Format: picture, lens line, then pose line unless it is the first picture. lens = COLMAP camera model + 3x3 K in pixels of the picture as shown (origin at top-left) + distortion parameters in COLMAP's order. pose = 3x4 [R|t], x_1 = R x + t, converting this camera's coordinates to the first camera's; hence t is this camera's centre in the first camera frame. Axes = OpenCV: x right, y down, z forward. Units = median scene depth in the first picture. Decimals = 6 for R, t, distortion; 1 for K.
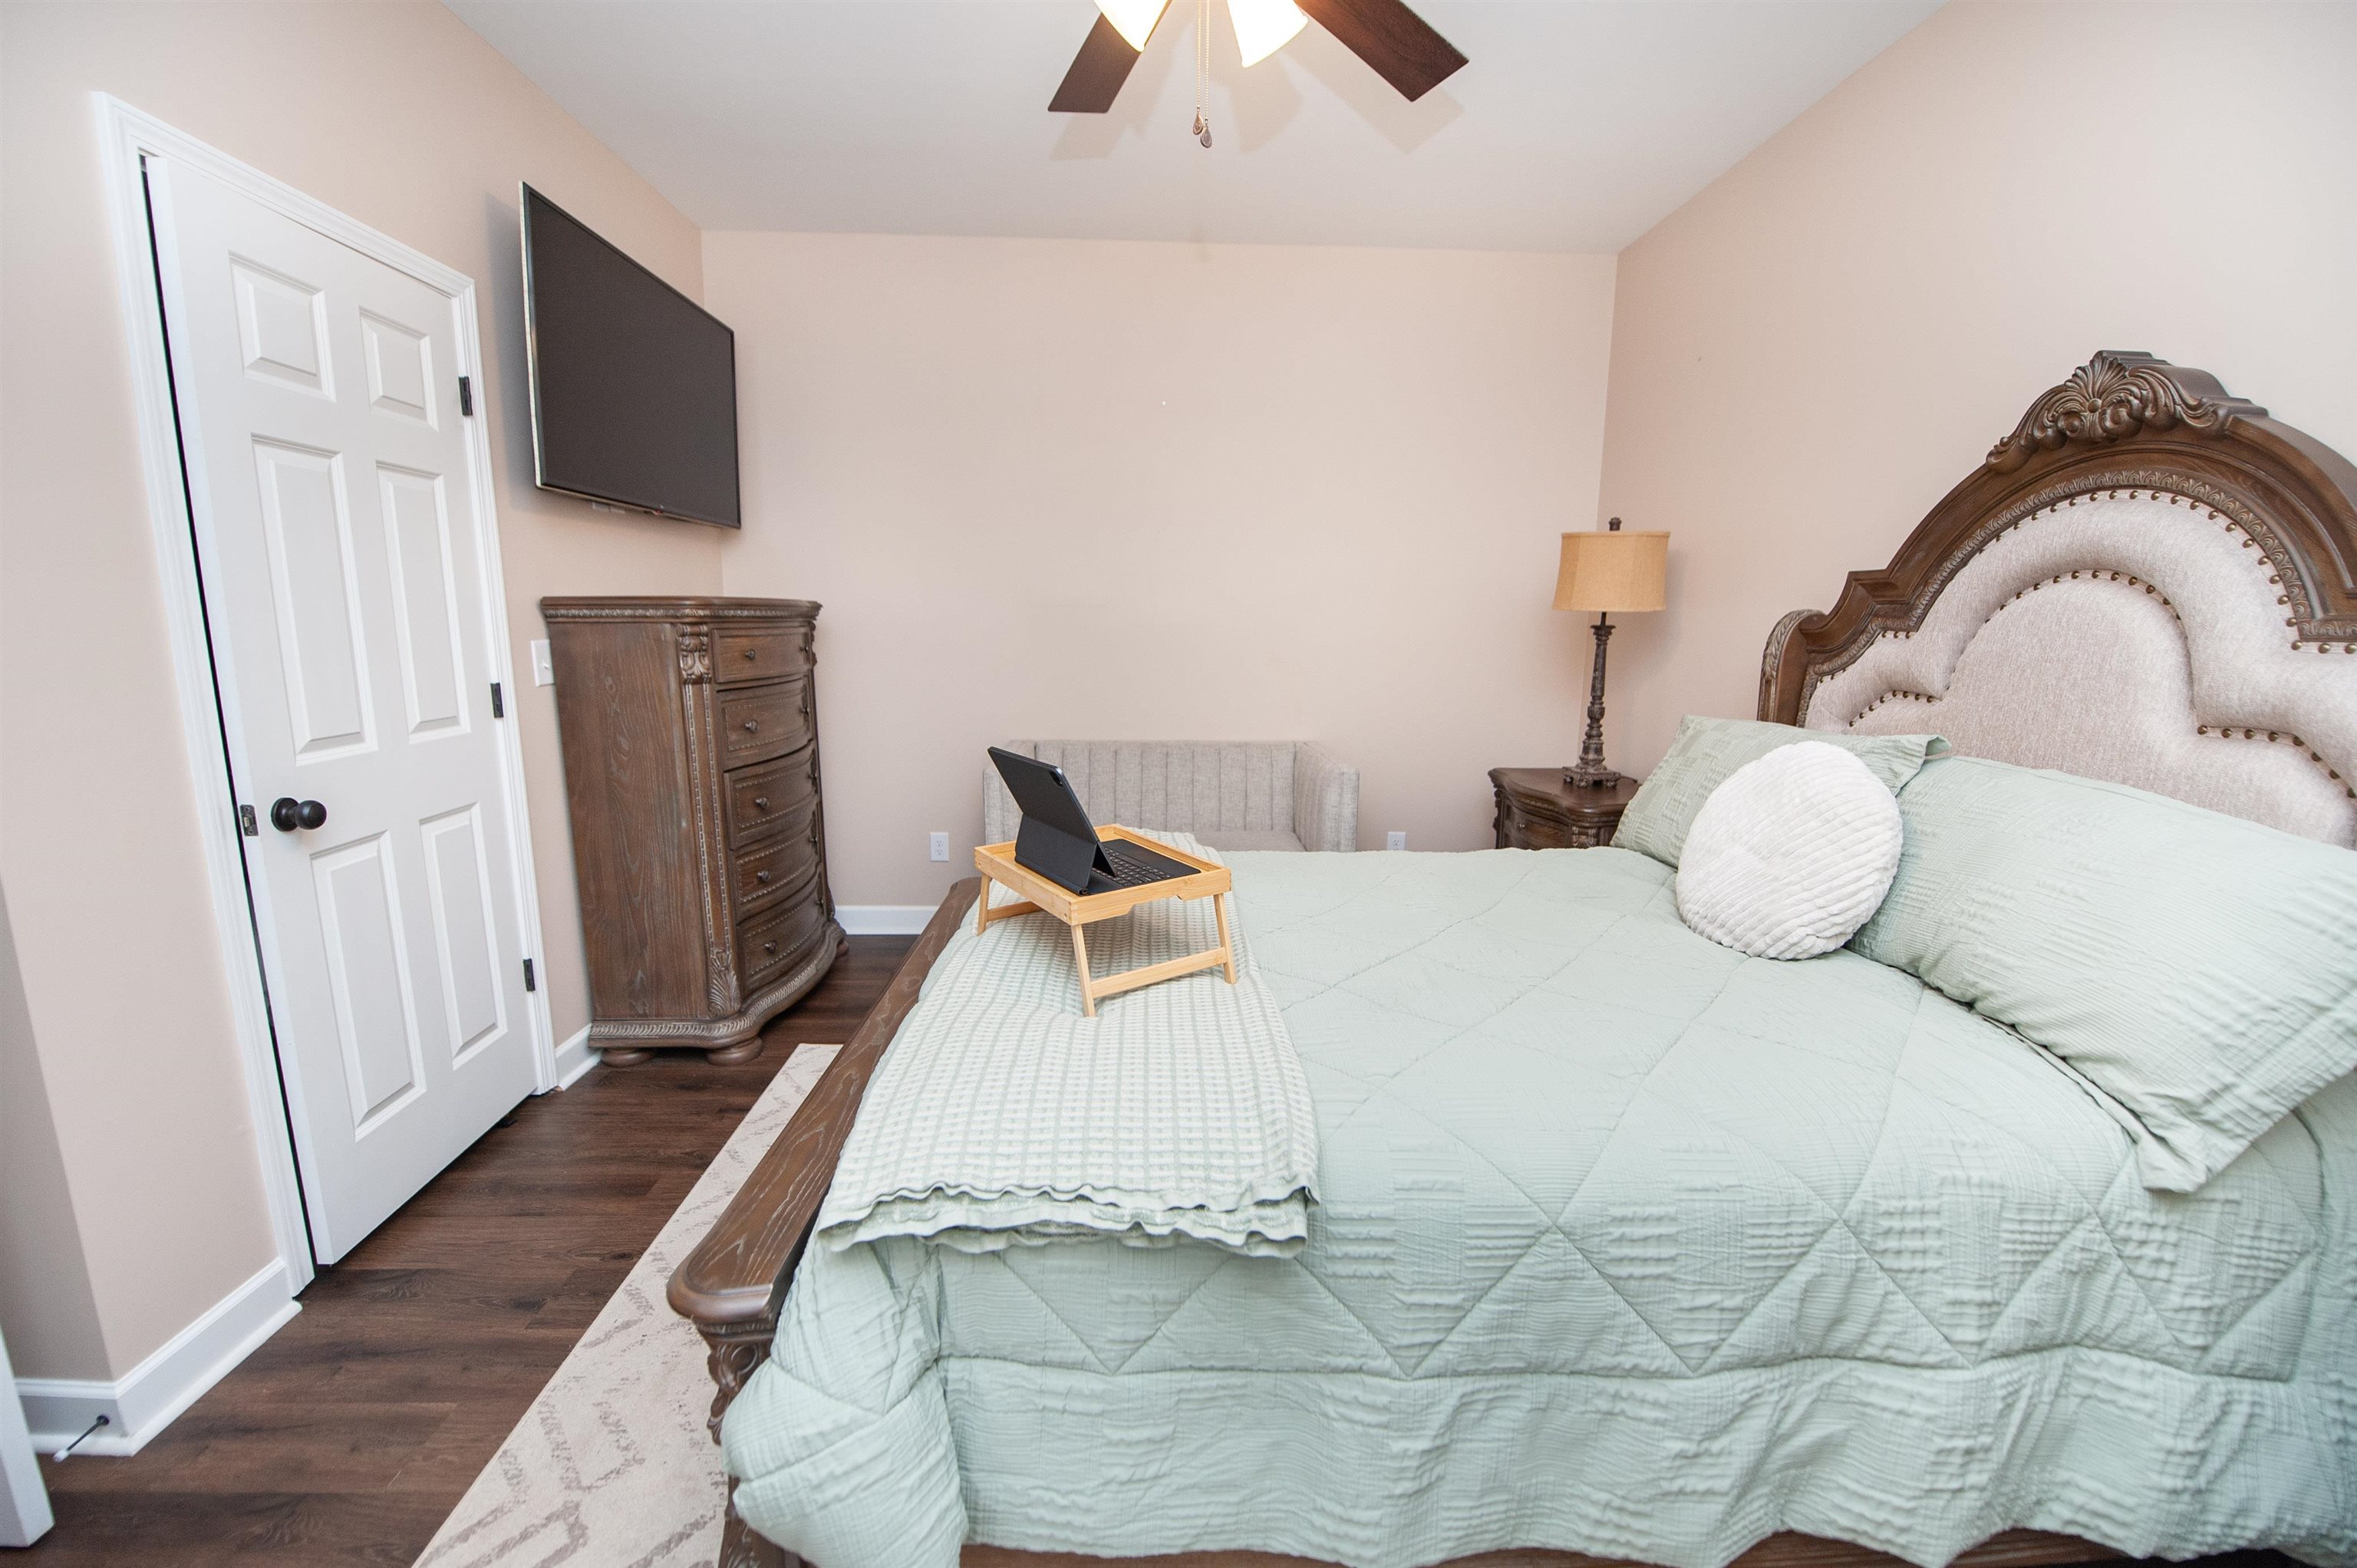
lens RADIAL K [[962.5, 0, 1178.3], [0, 962.5, 799.1], [0, 0, 1]] dist [-0.023232, -0.002472]
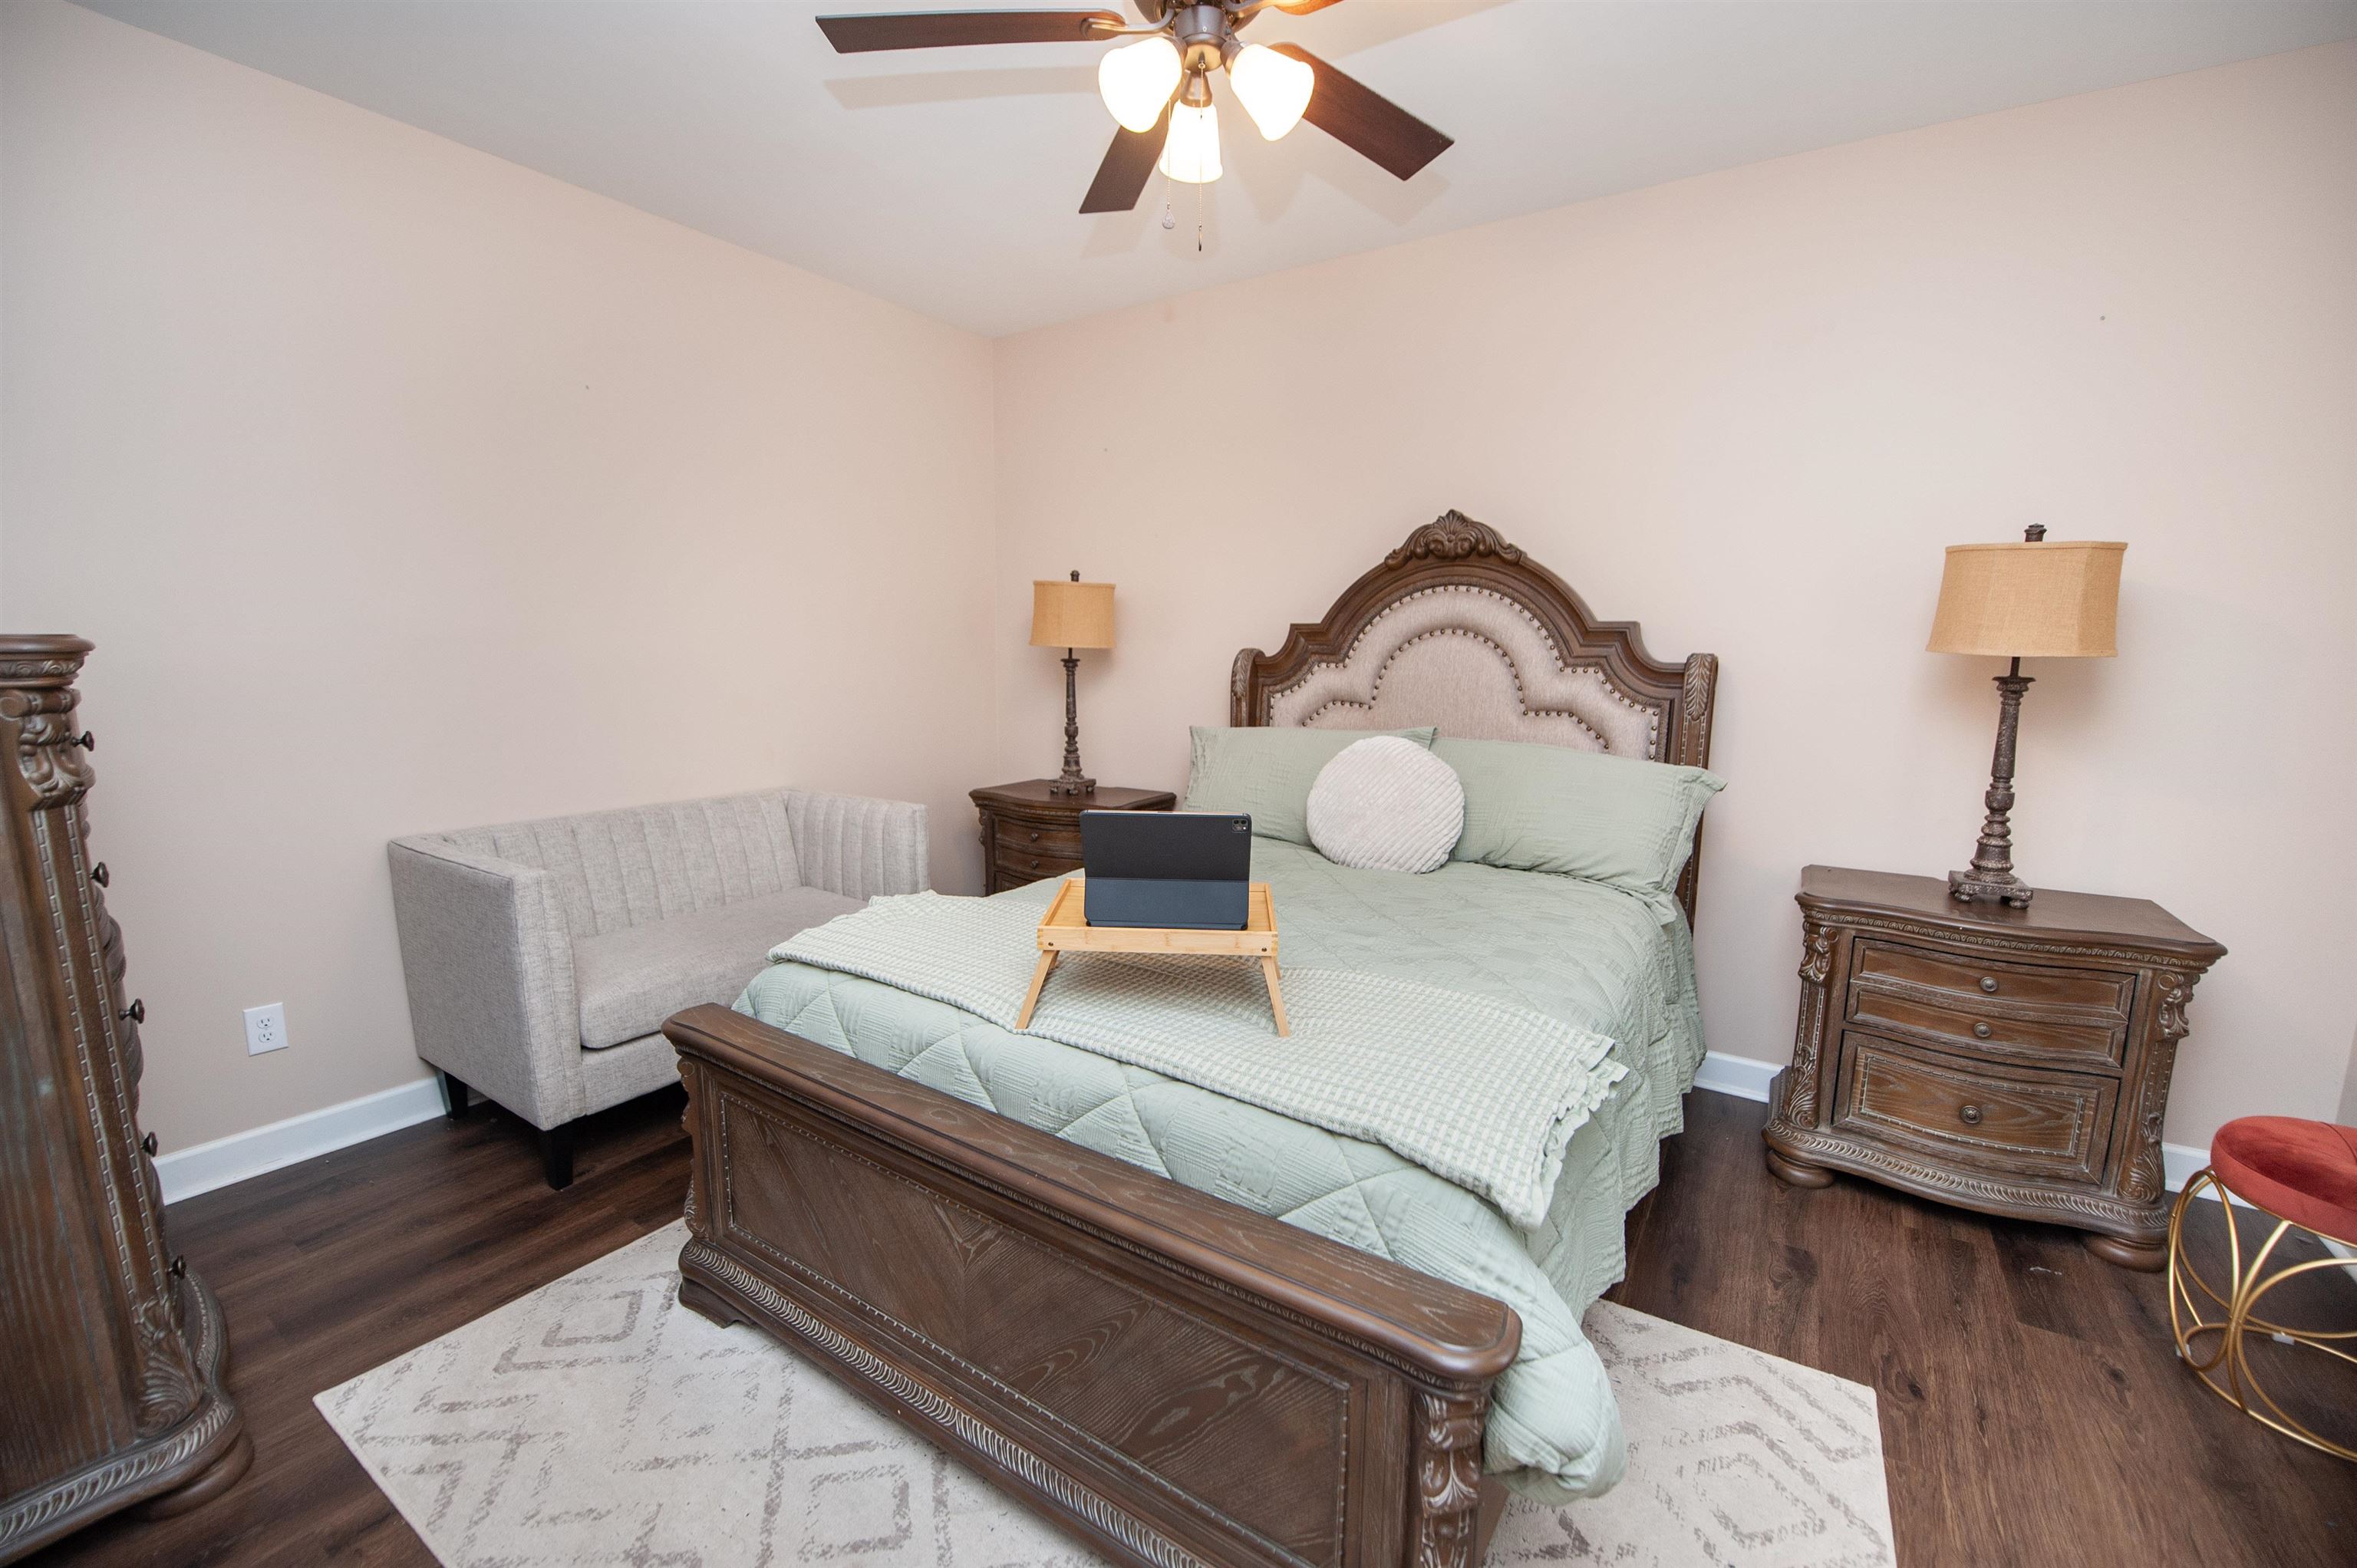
lens RADIAL K [[962.5, 0, 1167.9], [0, 962.5, 794.3], [0, 0, 1]] dist [-0.023232, -0.002472]
pose [[0.579314, -0.126810, 0.805180, -0.696594], [0.147336, 0.987843, 0.049573, -0.080984], [-0.801678, 0.089914, 0.590955, 0.298050]]
